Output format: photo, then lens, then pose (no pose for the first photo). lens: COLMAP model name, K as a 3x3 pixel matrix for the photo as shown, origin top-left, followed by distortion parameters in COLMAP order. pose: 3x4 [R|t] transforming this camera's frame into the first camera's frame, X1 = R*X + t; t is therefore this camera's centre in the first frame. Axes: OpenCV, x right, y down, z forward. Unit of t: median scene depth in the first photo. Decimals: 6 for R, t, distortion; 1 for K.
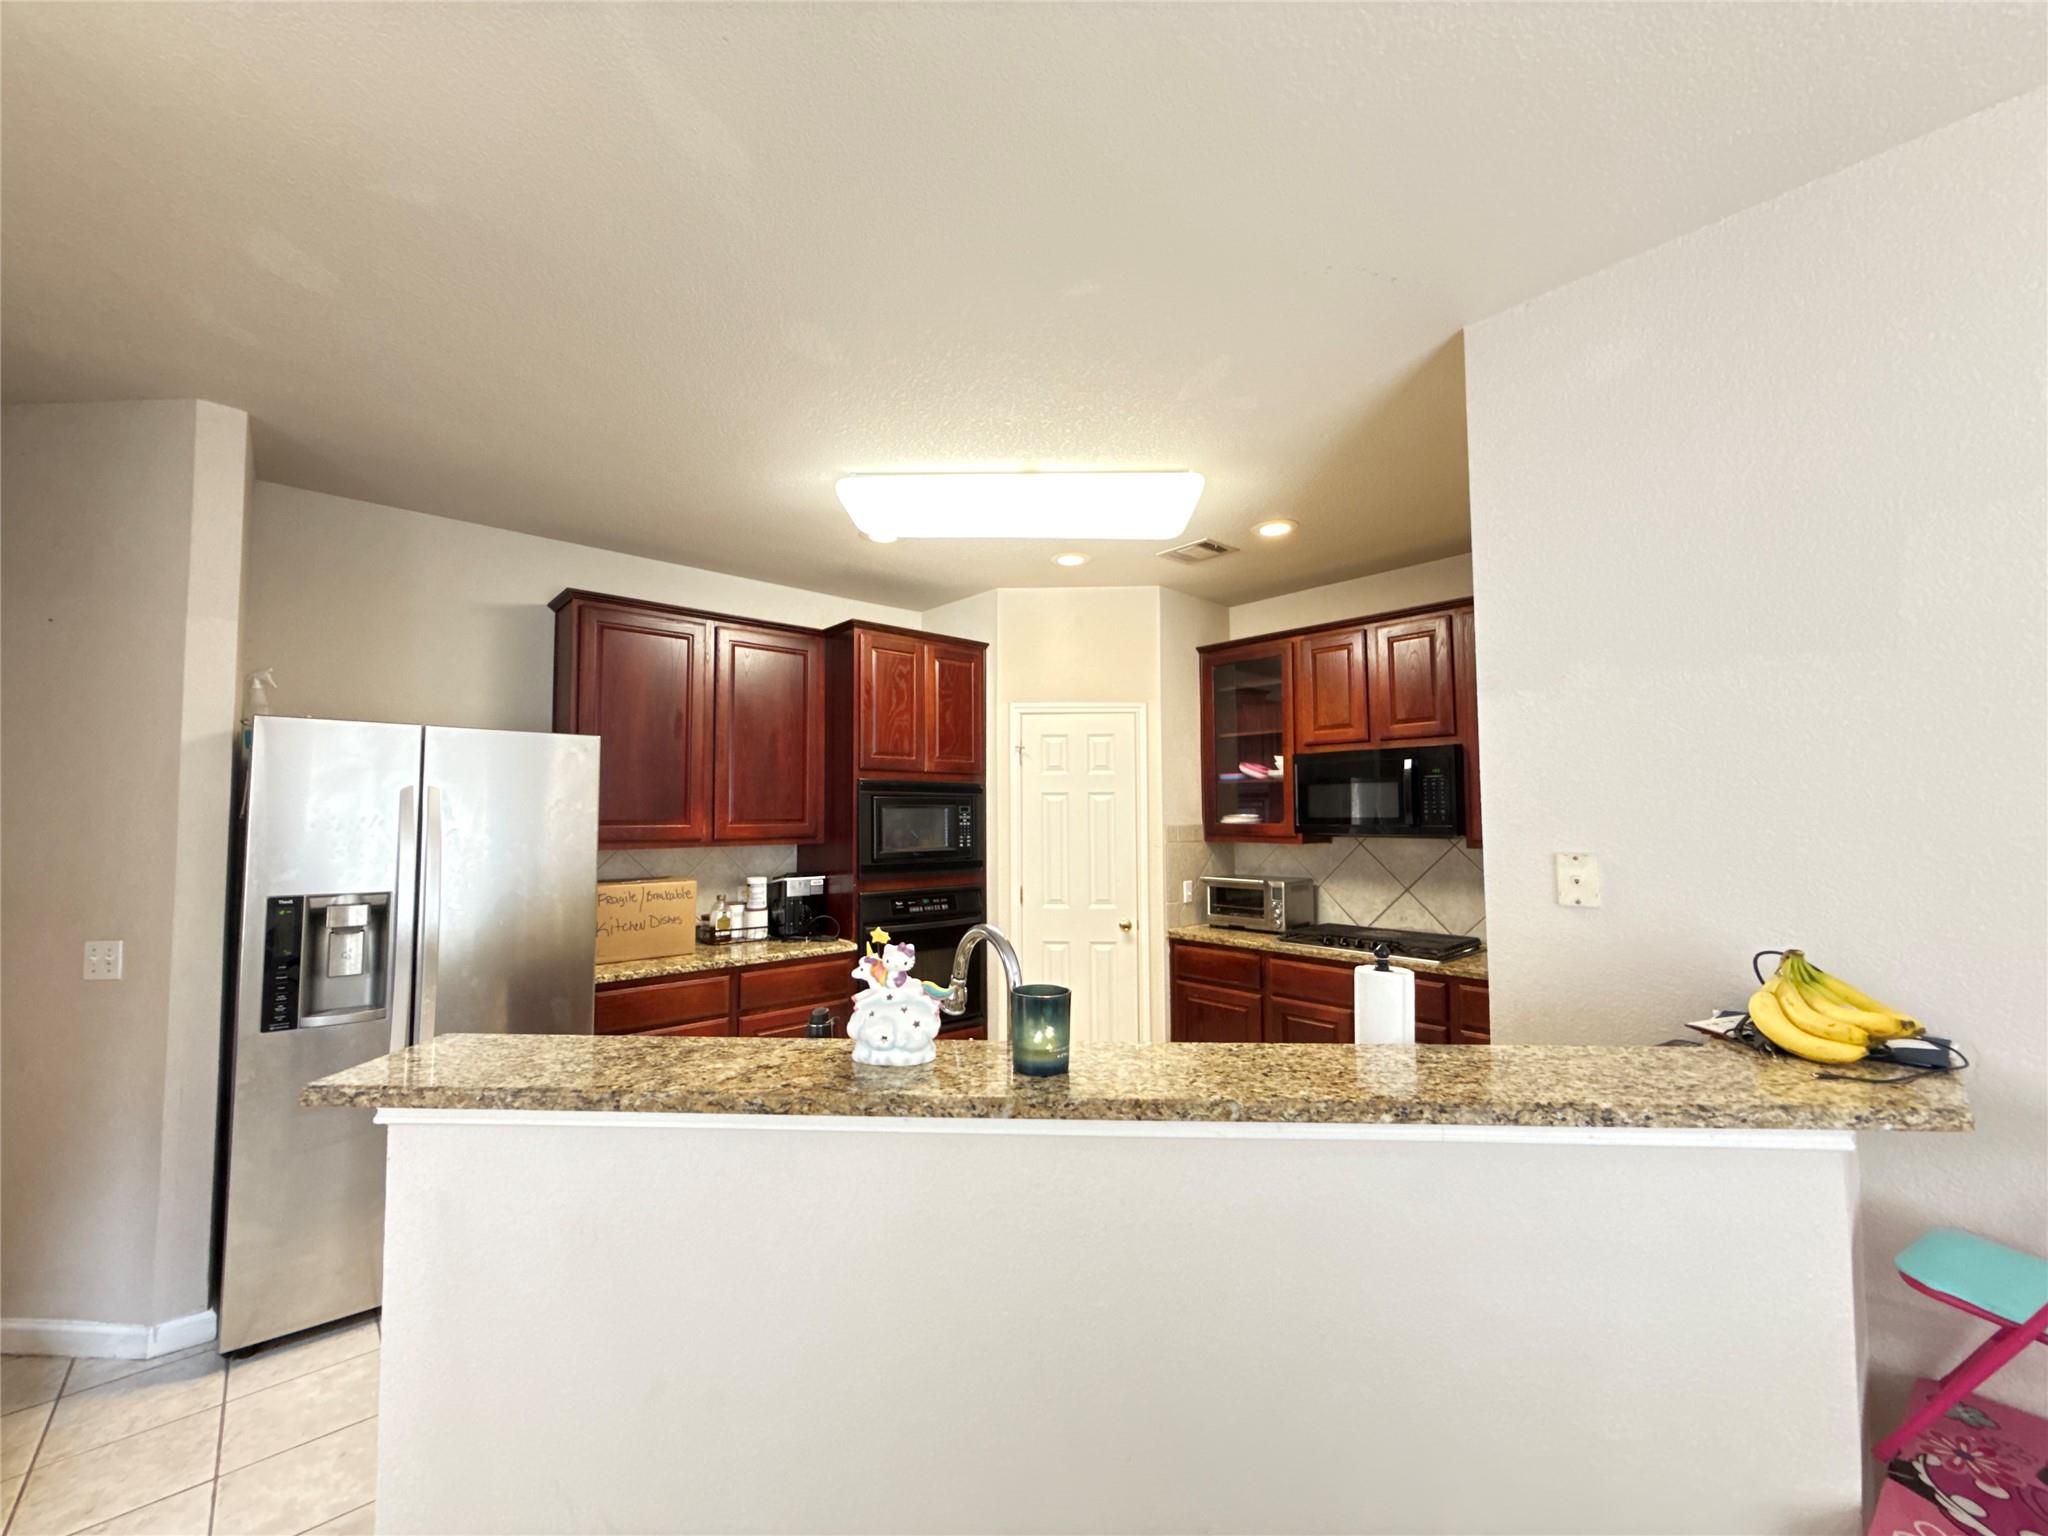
lens RADIAL K [[812.7, 0, 1017.3], [0, 812.7, 774.1], [0, 0, 1]] dist [-0.002314, -0.000403]
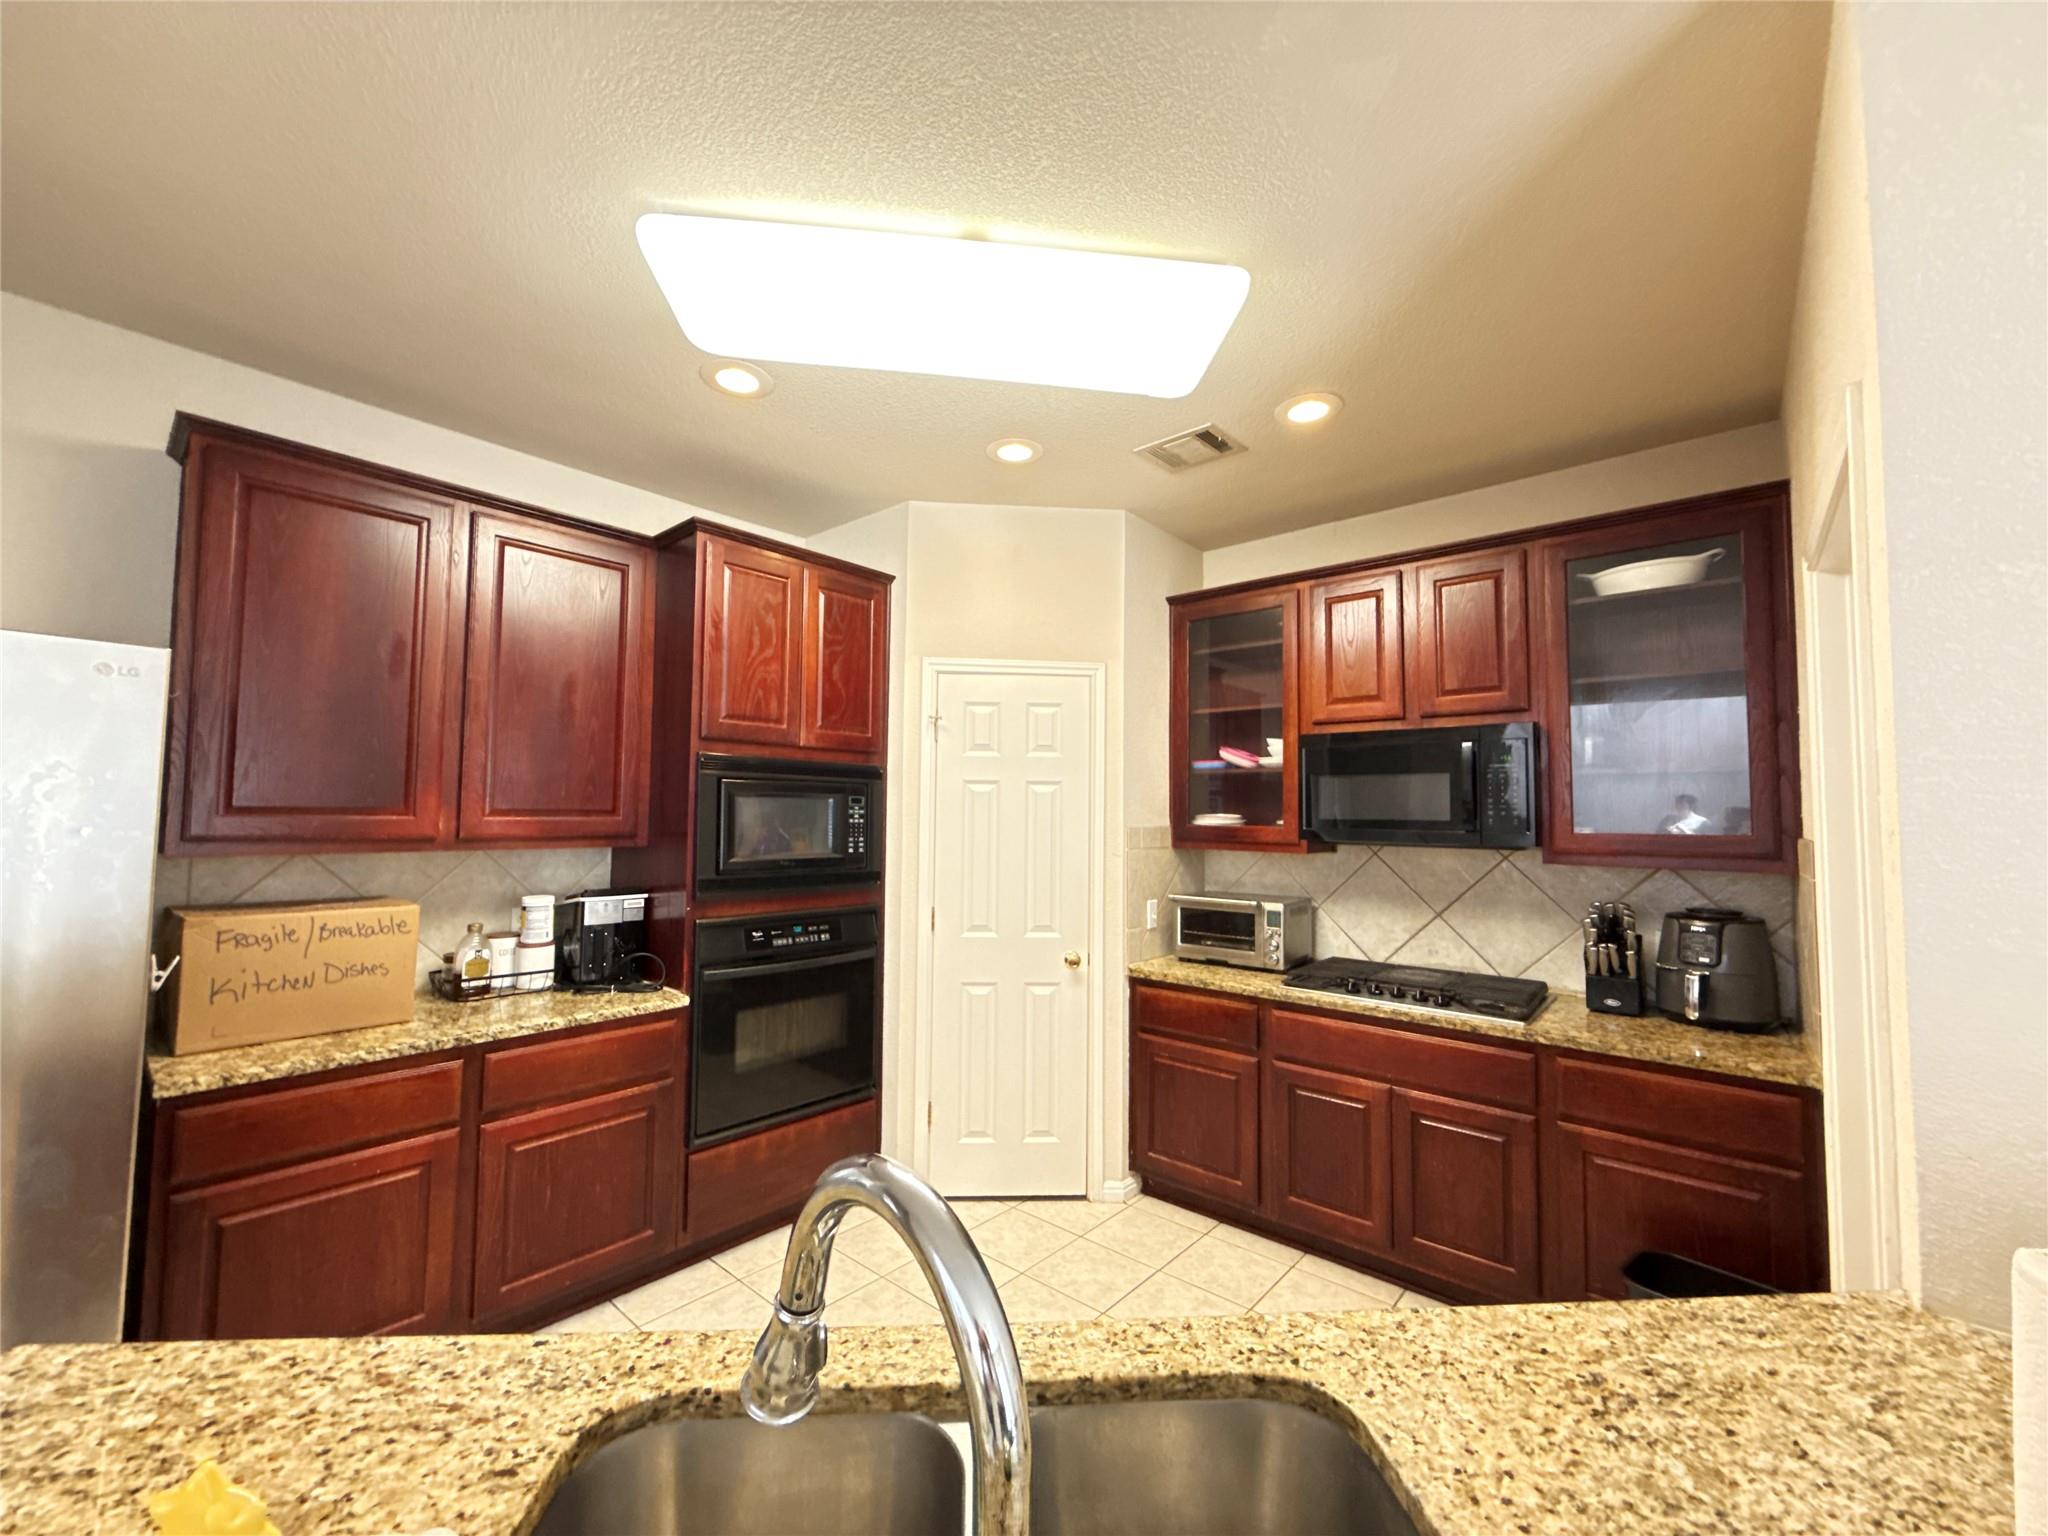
lens RADIAL K [[812.7, 0, 1018.6], [0, 812.7, 777.2], [0, 0, 1]] dist [-0.002314, -0.000403]
pose [[0.992217, 0.021007, 0.122739, -0.011876], [-0.021579, 0.999762, 0.003336, 0.017965], [-0.122640, -0.005959, 0.992433, 0.285672]]
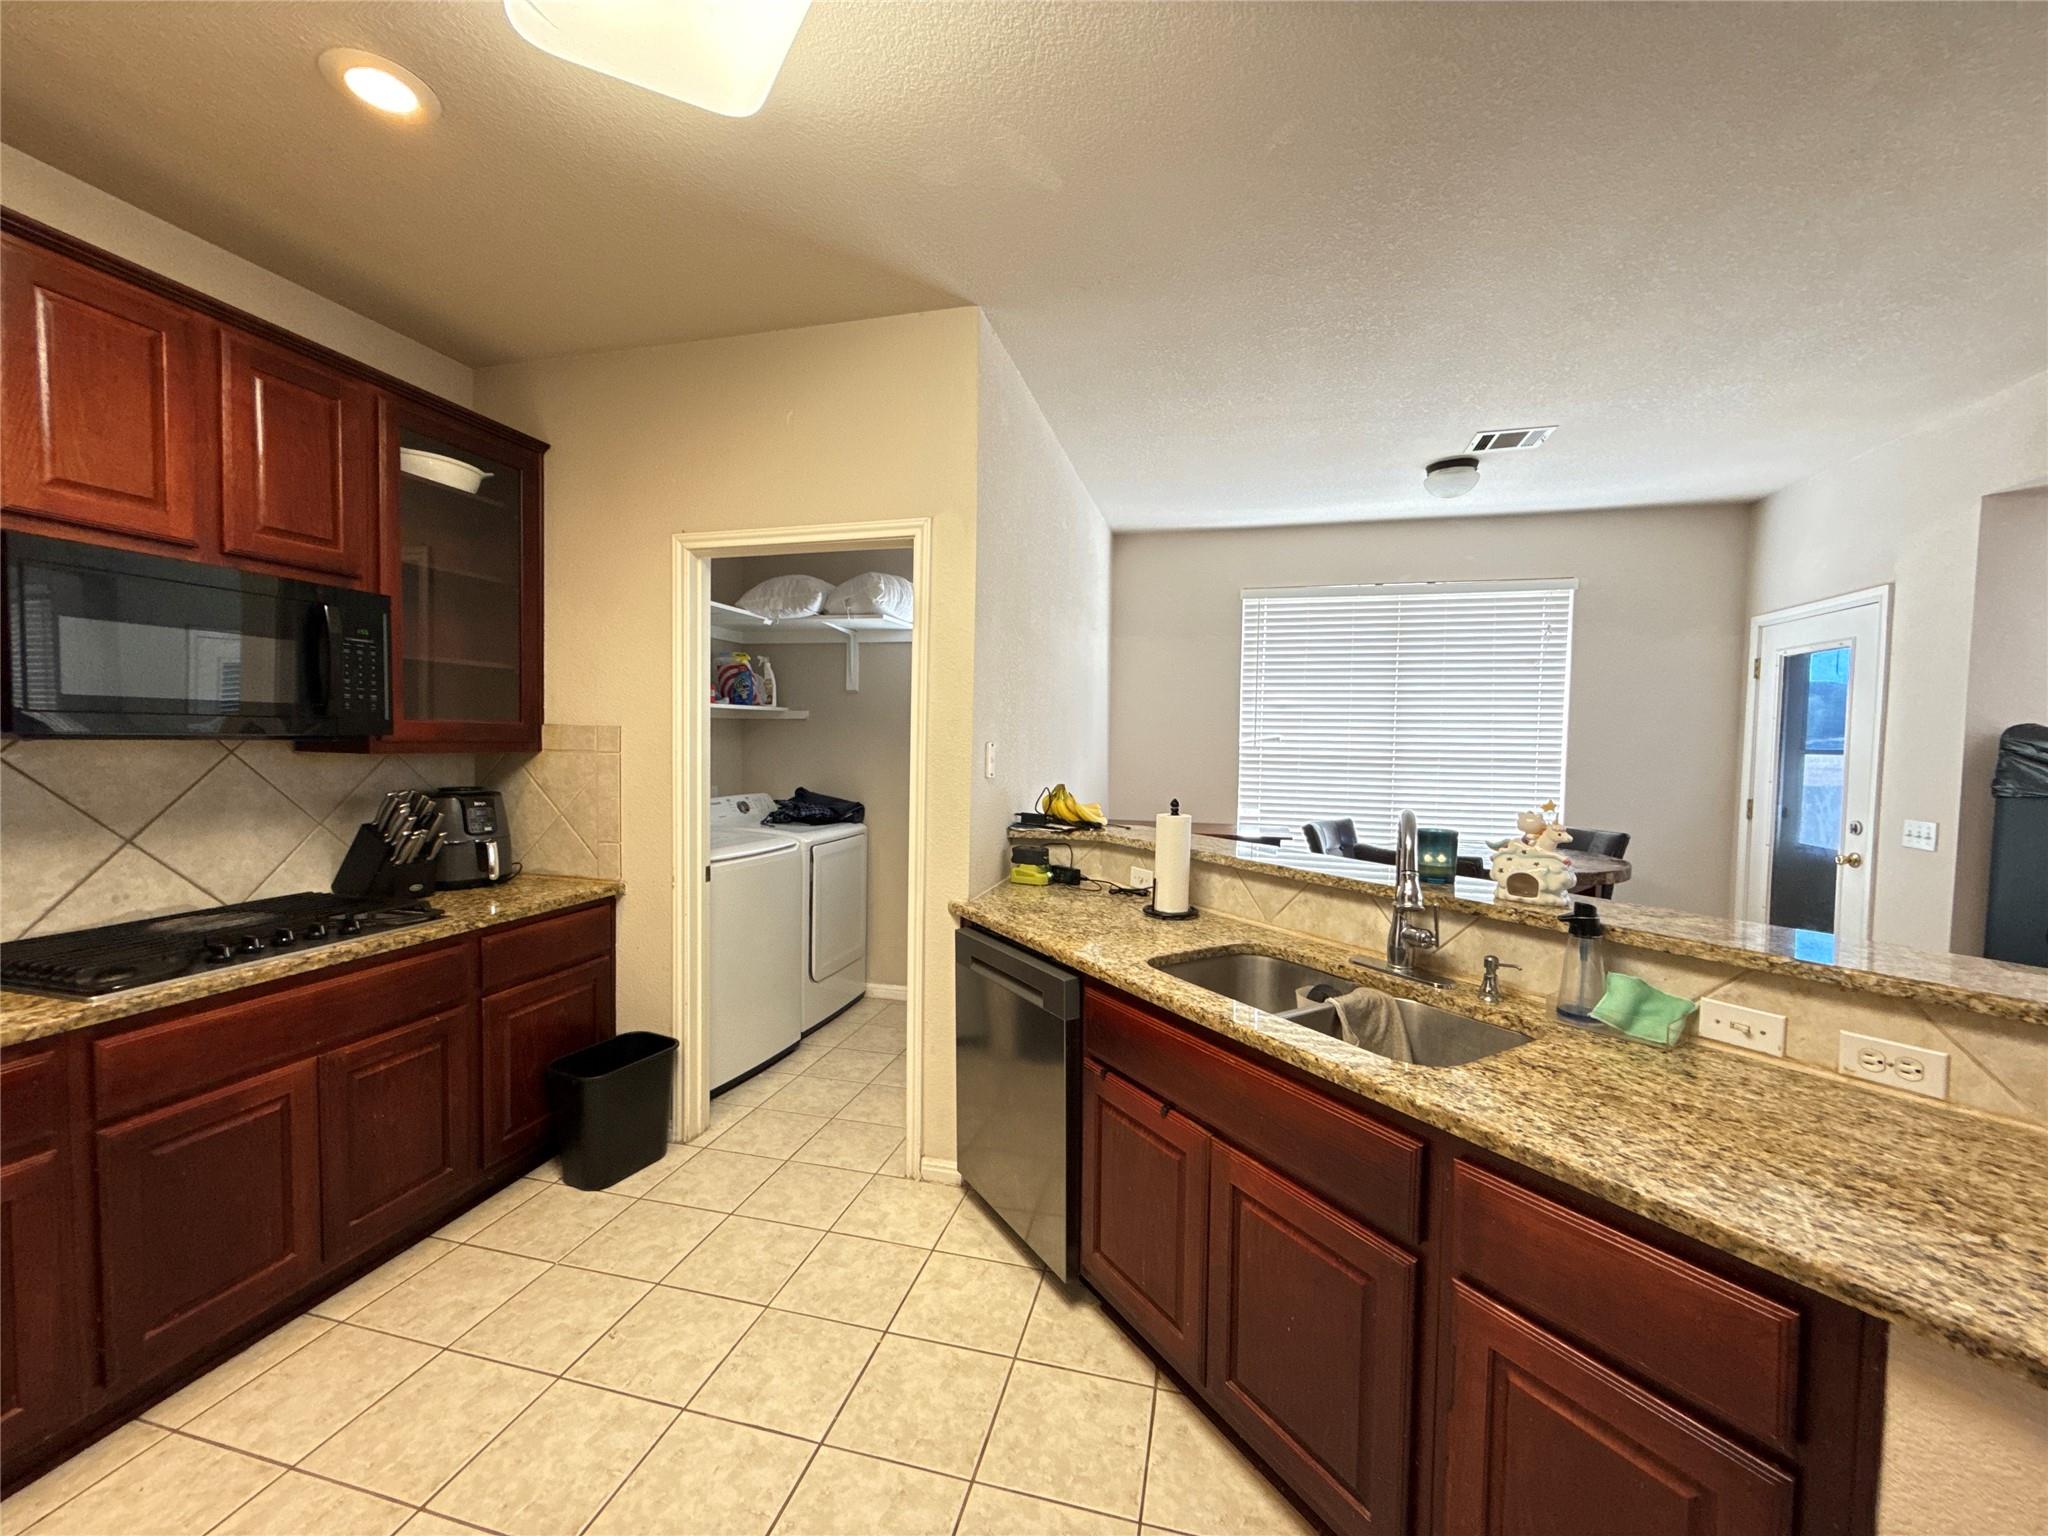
lens RADIAL K [[812.7, 0, 1024.2], [0, 812.7, 766.5], [0, 0, 1]] dist [-0.002314, -0.000403]
pose [[-0.554338, -0.033867, 0.831603, -0.260113], [-0.055097, 0.998473, 0.003935, 0.061447], [-0.830466, -0.043638, -0.555357, 0.812940]]
